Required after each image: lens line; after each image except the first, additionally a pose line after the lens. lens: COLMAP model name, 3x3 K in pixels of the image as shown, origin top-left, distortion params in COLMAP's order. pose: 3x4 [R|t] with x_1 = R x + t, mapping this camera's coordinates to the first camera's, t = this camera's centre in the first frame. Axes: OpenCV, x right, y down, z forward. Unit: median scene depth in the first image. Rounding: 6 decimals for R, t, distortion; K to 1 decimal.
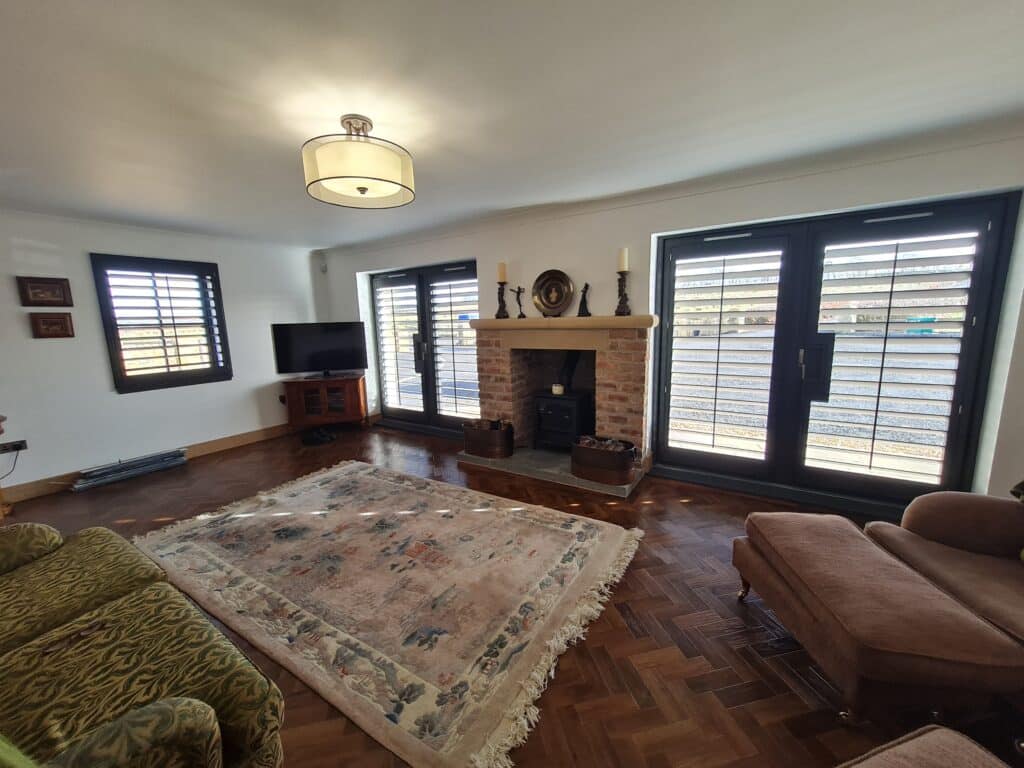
lens RADIAL K [[404.6, 0, 513.0], [0, 404.6, 384.9], [0, 0, 1]] dist [0.000354, 0.000807]
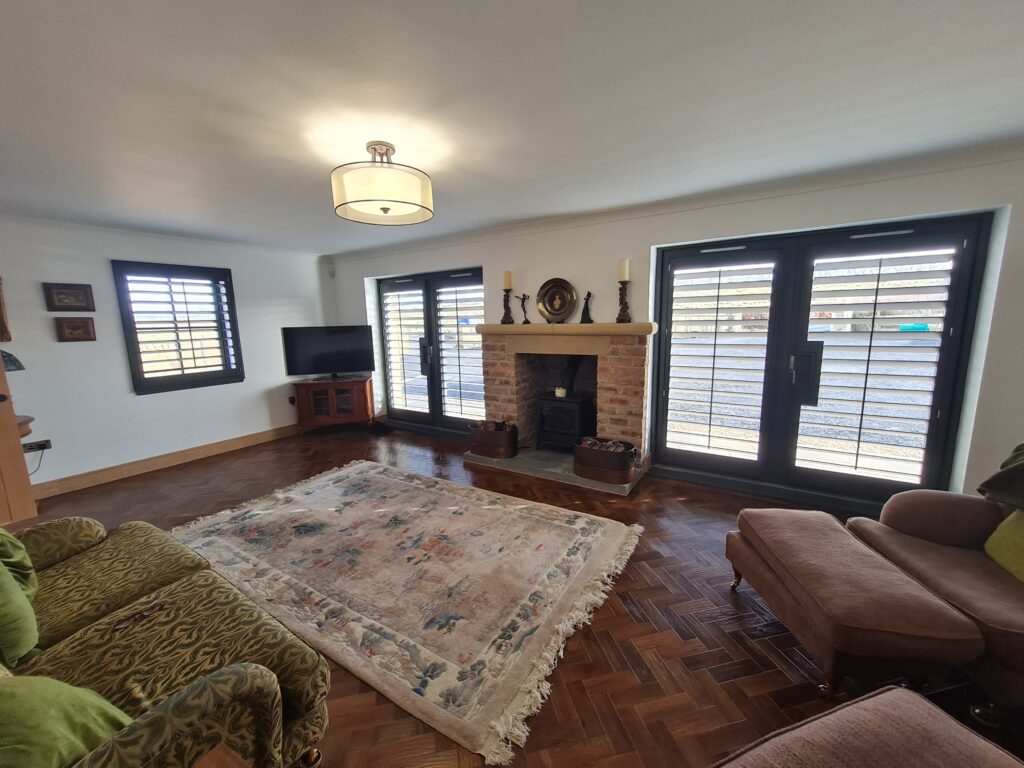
lens RADIAL K [[404.6, 0, 513.0], [0, 404.6, 384.9], [0, 0, 1]] dist [0.000354, 0.000807]
pose [[0.999979, 0.003647, 0.005364, -0.023905], [-0.003642, 0.999993, -0.001027, -0.009225], [-0.005368, 0.001008, 0.999985, -0.056293]]
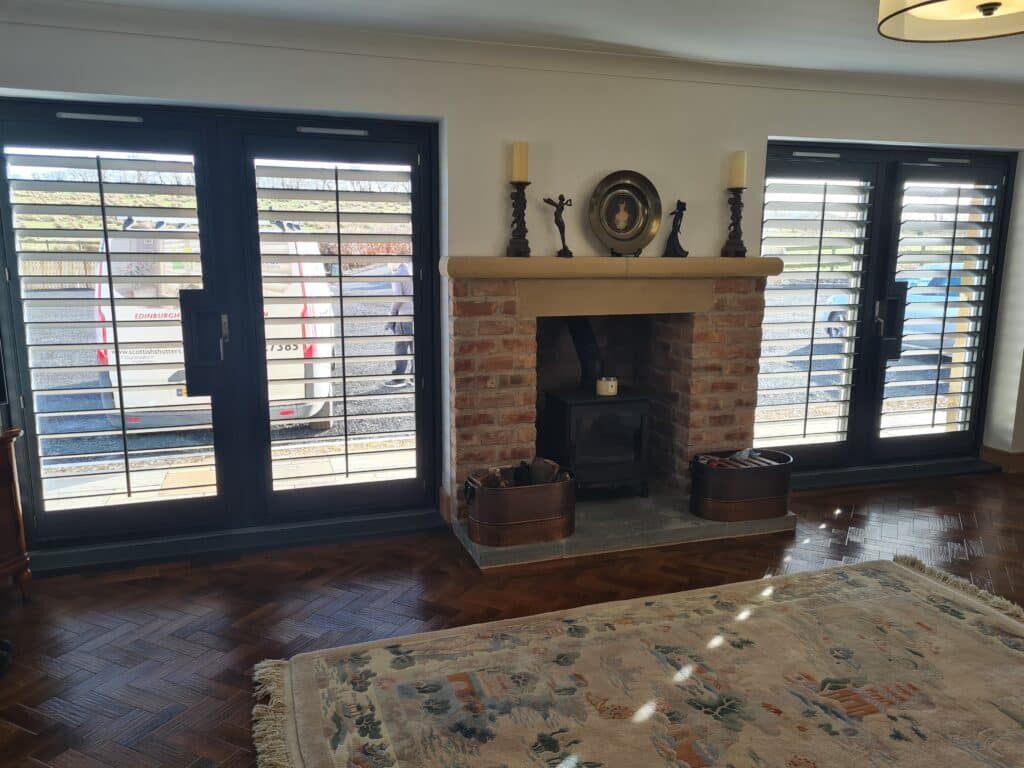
lens RADIAL K [[779.4, 0, 512.8], [0, 779.4, 384.5], [0, 0, 1]] dist [0.035336, -0.001356]
pose [[0.625934, -0.111210, 0.771906, -1.081855], [0.101999, 0.992952, 0.060346, -0.094704], [-0.773177, 0.040961, 0.632866, 0.577808]]
